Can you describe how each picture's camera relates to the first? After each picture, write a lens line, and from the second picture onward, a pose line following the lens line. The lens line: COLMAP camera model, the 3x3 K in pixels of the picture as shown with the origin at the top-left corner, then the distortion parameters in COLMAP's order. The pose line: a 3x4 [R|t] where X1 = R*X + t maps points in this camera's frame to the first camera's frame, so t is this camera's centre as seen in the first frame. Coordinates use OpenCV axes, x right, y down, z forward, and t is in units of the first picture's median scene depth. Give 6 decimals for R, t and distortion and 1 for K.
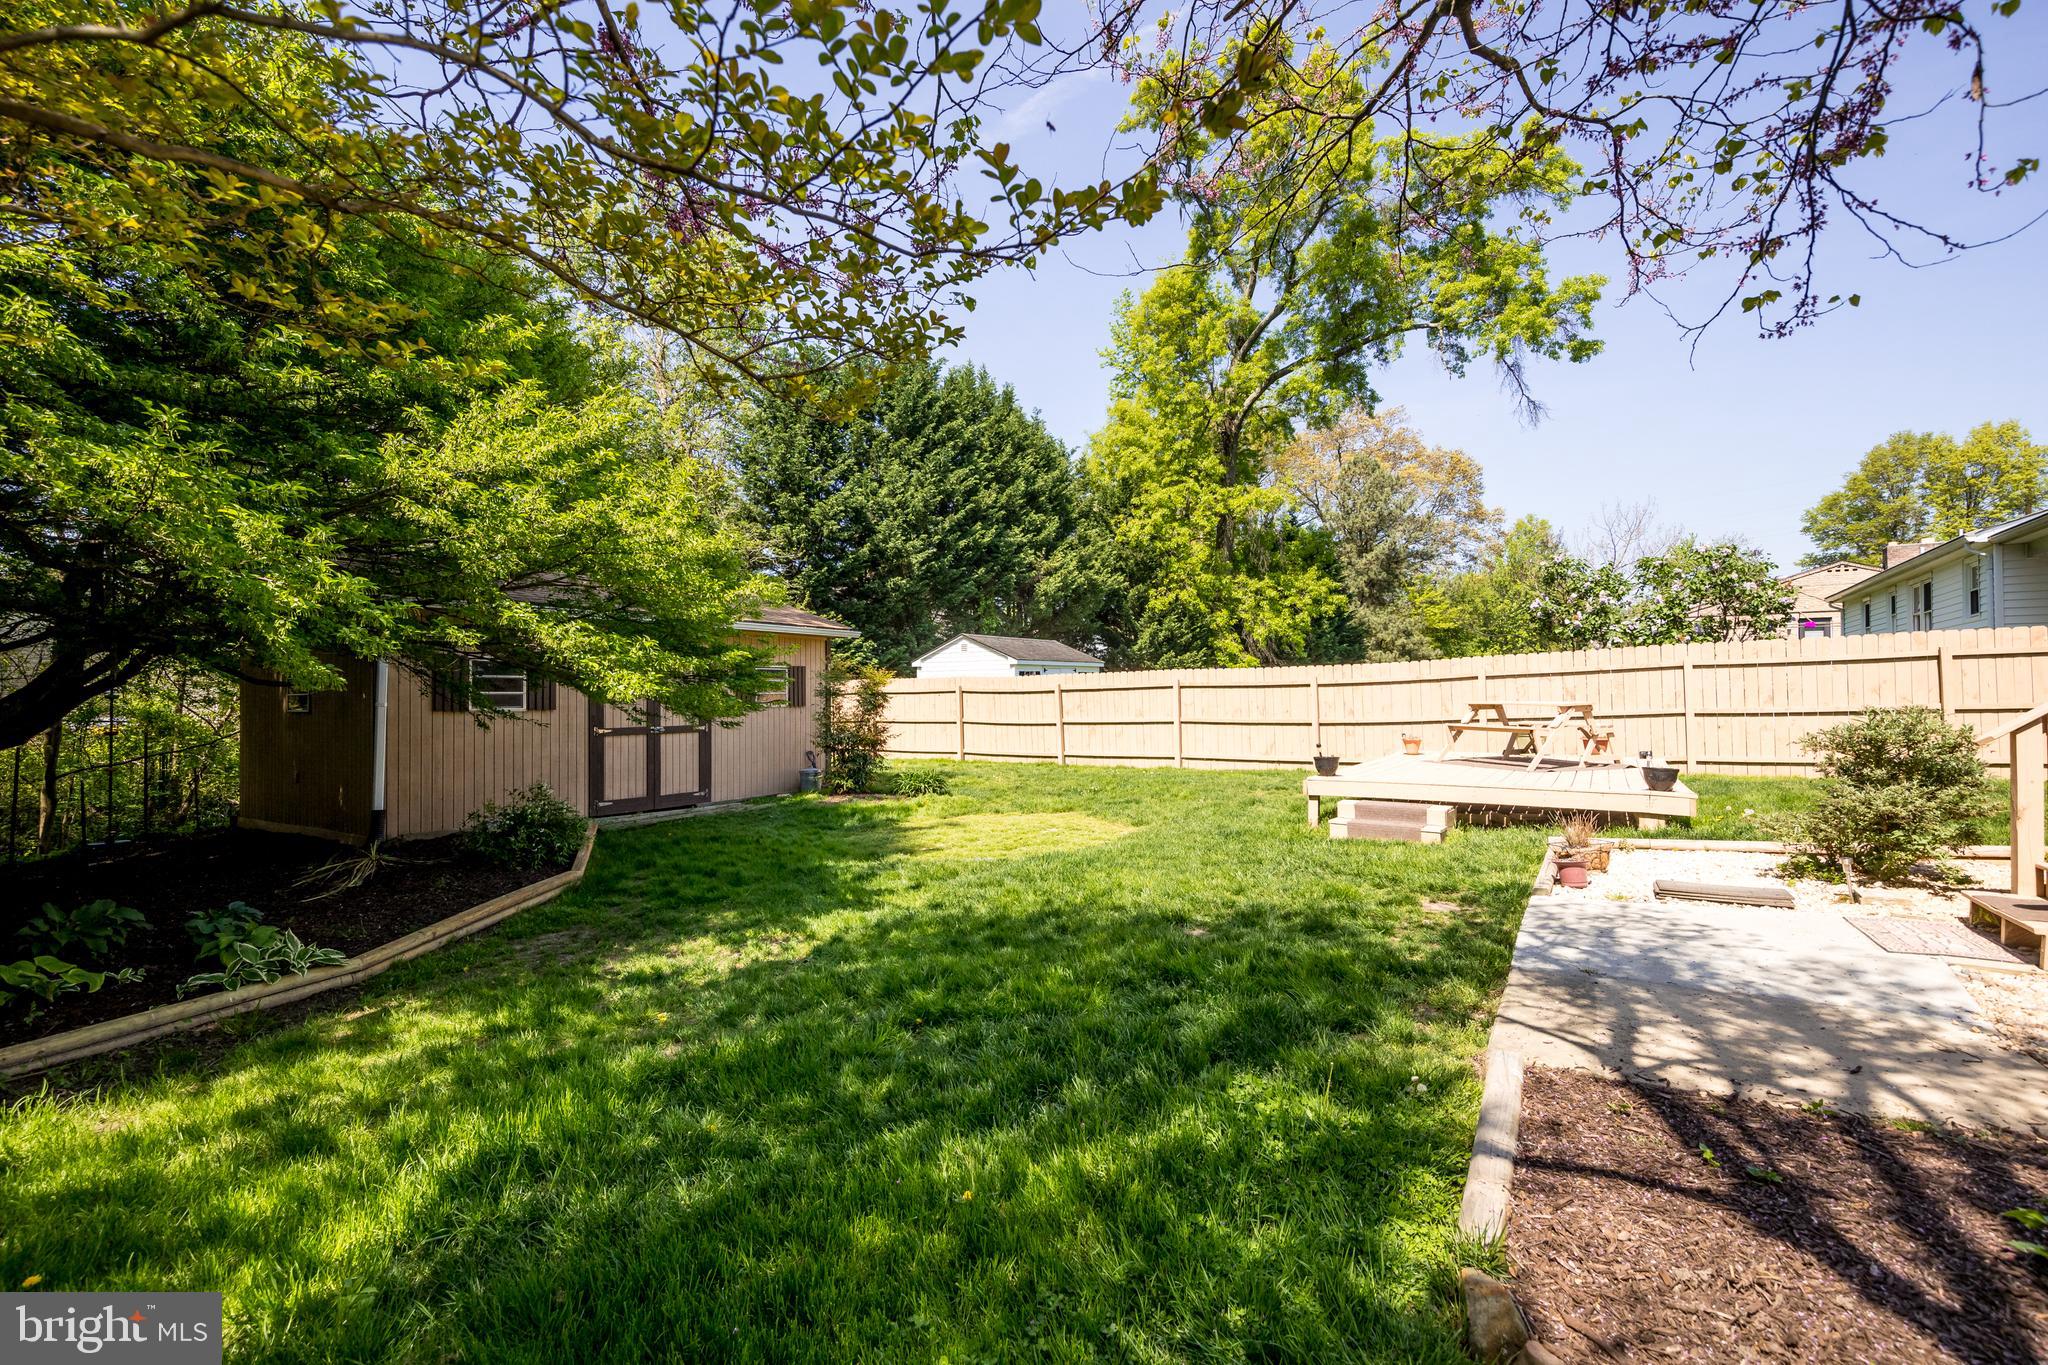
lens RADIAL K [[918.2, 0, 1031.8], [0, 918.2, 684.7], [0, 0, 1]] dist [-0.001691, -0.000058]
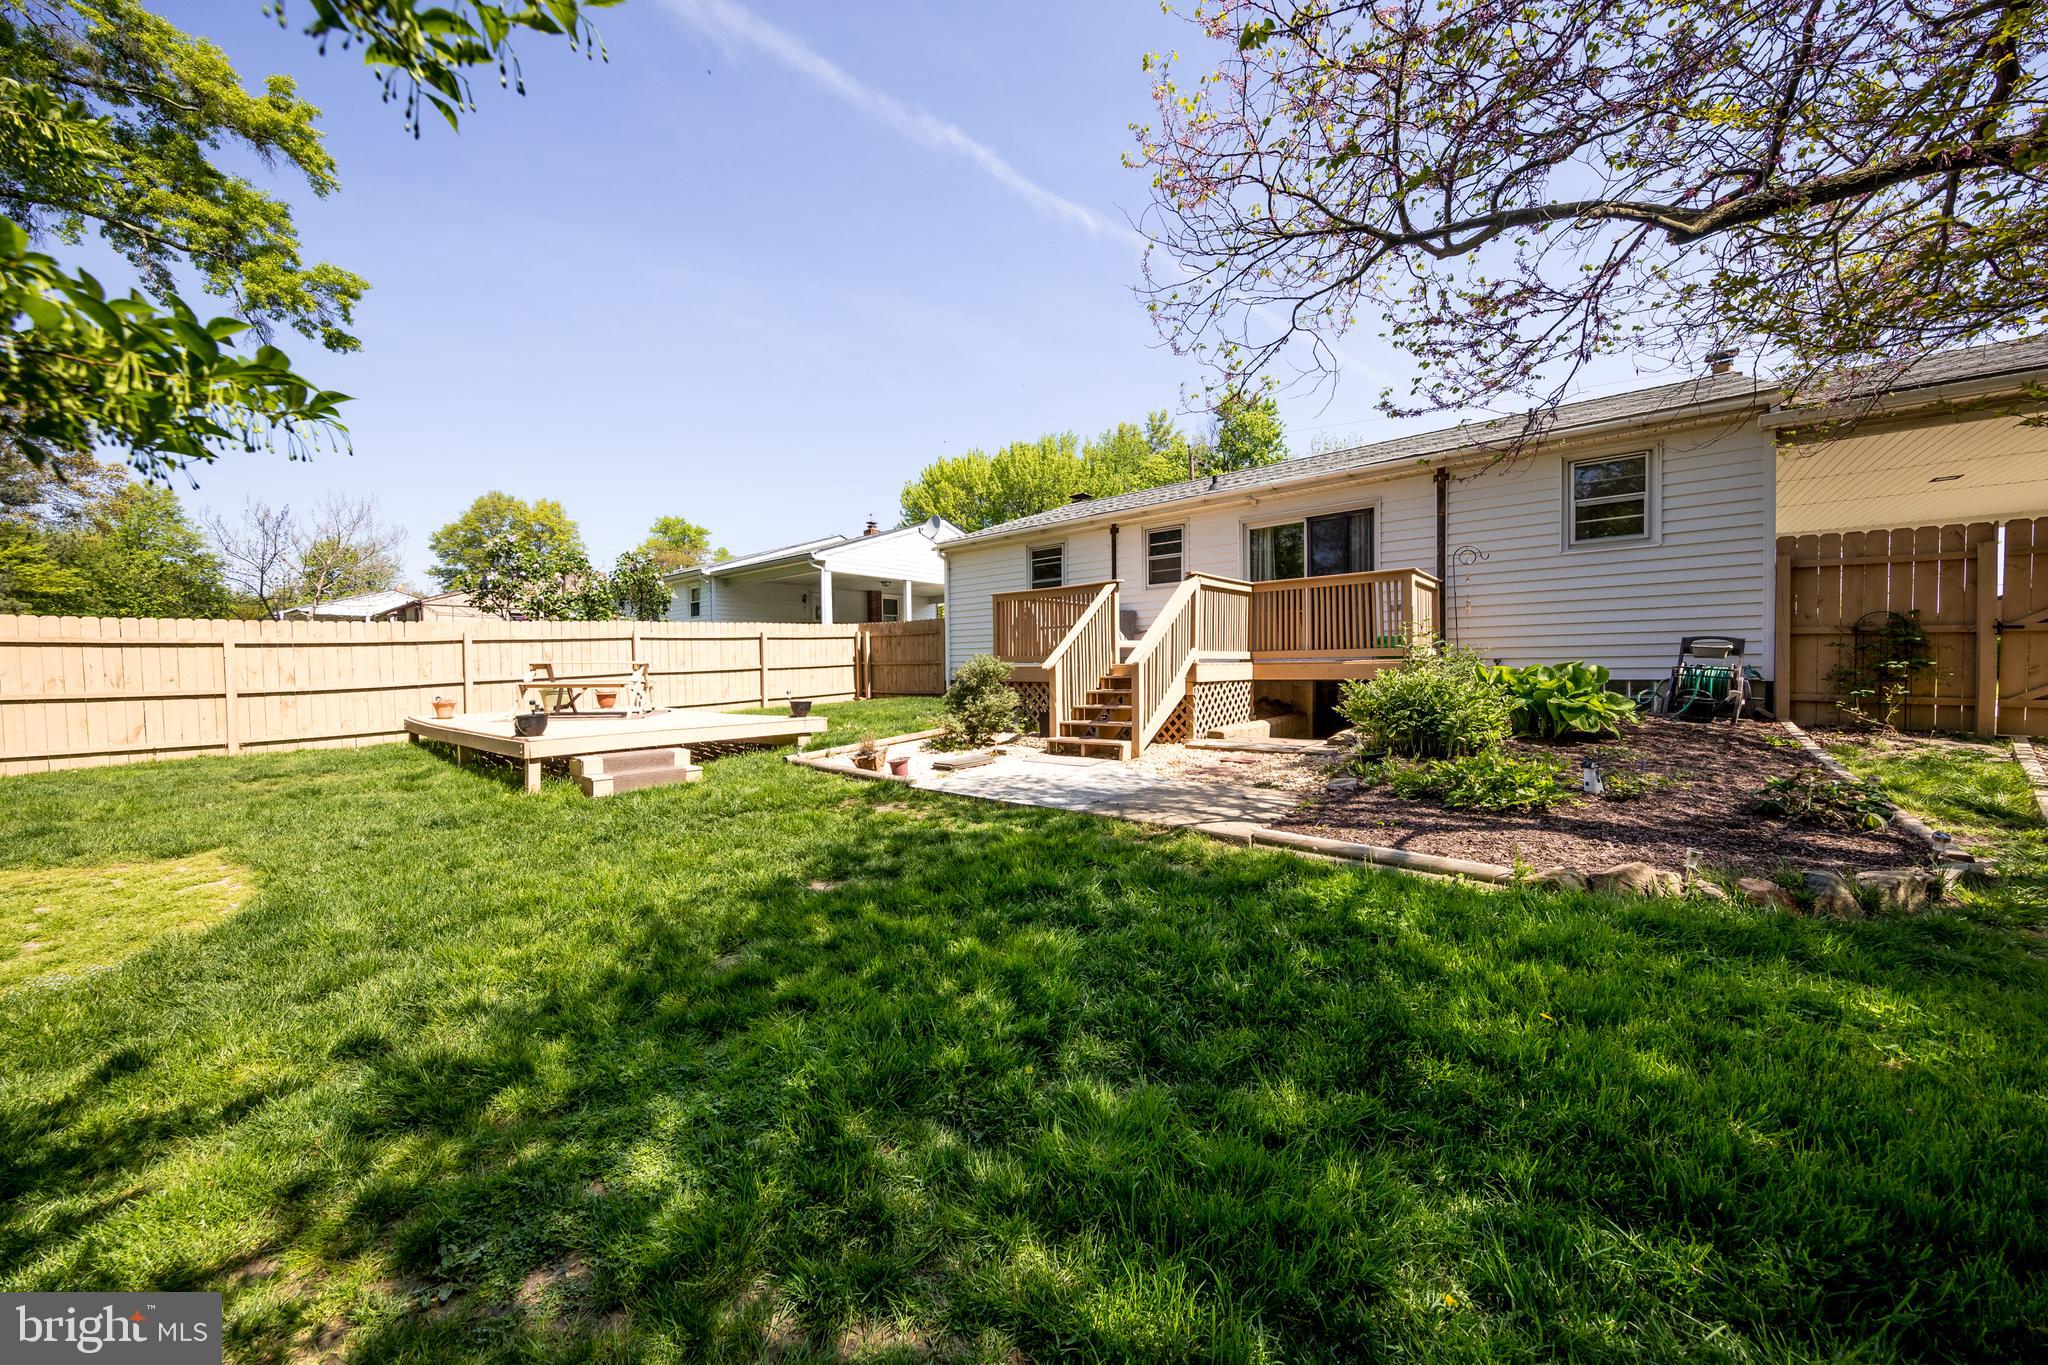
lens RADIAL K [[686.9, 0, 1028.6], [0, 686.9, 678.8], [0, 0, 1]] dist [-0.001694, -0.000181]
pose [[0.145128, -0.016686, 0.989272, -0.067534], [-0.001787, 0.999852, 0.017126, 0.007532], [-0.989411, -0.004253, 0.145076, 0.102300]]
